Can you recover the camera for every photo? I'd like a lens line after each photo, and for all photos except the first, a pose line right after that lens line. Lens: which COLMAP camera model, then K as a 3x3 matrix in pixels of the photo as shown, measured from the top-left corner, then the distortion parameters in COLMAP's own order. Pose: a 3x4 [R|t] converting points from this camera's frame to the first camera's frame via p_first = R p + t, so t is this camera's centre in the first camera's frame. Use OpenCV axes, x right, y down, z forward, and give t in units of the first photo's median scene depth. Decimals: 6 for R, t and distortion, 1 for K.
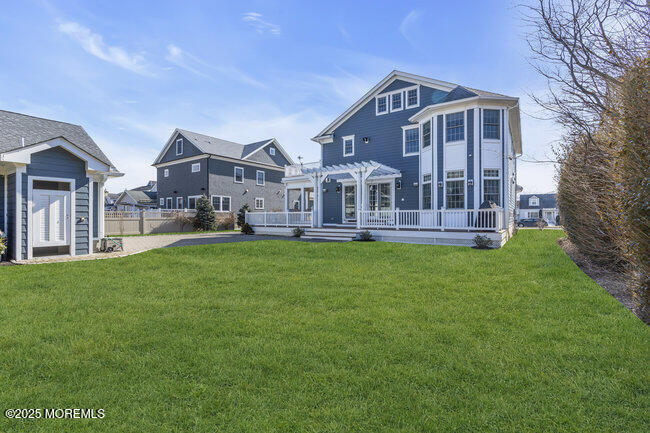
lens RADIAL K [[291.0, 0, 323.7], [0, 291.0, 214.9], [0, 0, 1]] dist [-0.011038, 0.004999]
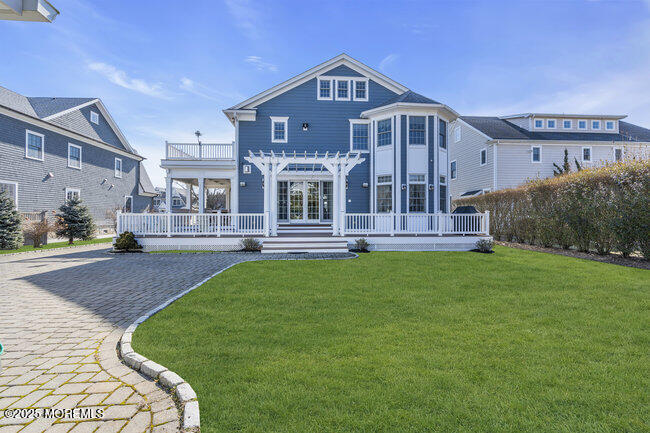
lens RADIAL K [[291.0, 0, 323.7], [0, 291.0, 214.9], [0, 0, 1]] dist [-0.011038, 0.004999]
pose [[0.781308, 0.008586, 0.624086, -0.353635], [-0.006393, 0.999963, -0.005754, -0.004212], [-0.624112, 0.000506, 0.781334, 0.358622]]
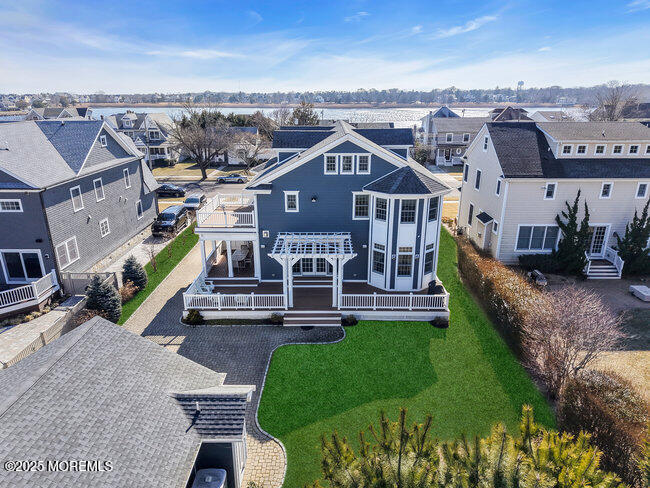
lens RADIAL K [[435.4, 0, 325.0], [0, 435.4, 244.0], [0, 0, 1]] dist [0.039021, -0.002421]
pose [[0.822496, -0.180319, 0.539430, -0.672138], [-0.004997, 0.946087, 0.323875, -0.631775], [-0.568748, -0.269082, 0.777252, -0.175639]]
